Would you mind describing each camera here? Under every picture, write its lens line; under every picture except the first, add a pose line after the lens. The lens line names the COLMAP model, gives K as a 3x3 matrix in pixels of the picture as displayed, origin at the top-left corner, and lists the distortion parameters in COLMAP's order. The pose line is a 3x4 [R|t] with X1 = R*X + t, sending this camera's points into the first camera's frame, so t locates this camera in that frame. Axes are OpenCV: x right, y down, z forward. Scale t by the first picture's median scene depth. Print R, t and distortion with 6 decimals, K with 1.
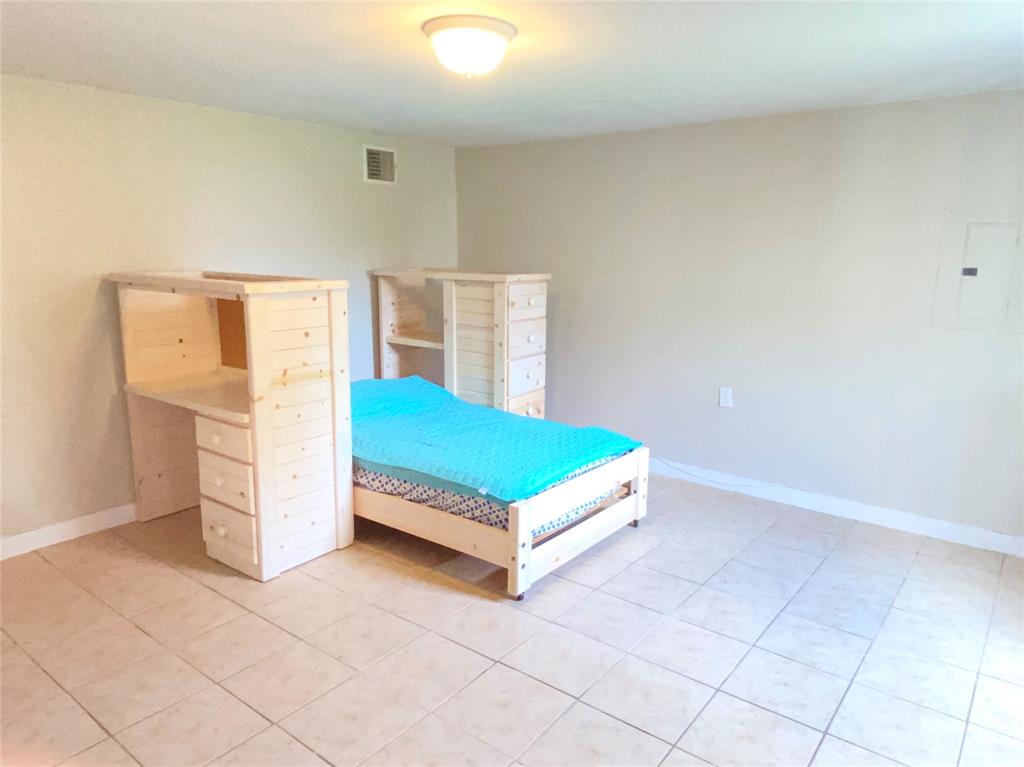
lens RADIAL K [[682.9, 0, 508.1], [0, 682.9, 383.2], [0, 0, 1]] dist [0.084914, -0.000327]
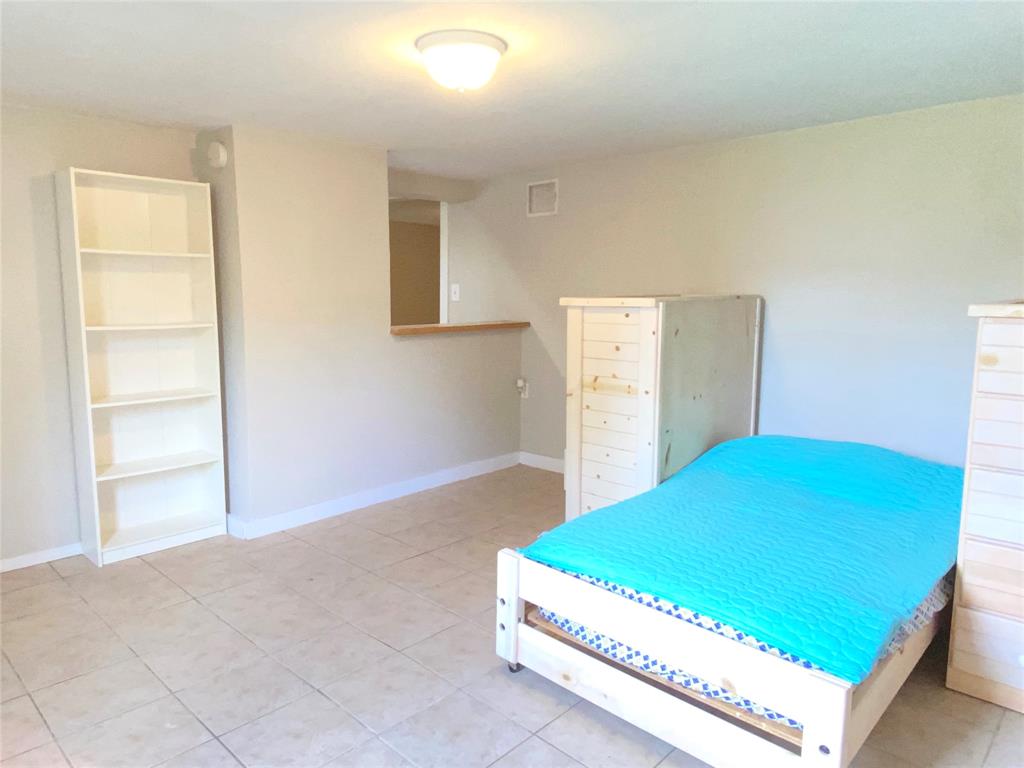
lens RADIAL K [[682.9, 0, 508.7], [0, 682.9, 380.7], [0, 0, 1]] dist [0.084914, -0.000327]
pose [[-0.101039, 0.125975, -0.986875, 0.765899], [-0.199606, 0.969214, 0.144156, -0.141642], [0.974653, 0.211551, -0.072783, 0.933303]]
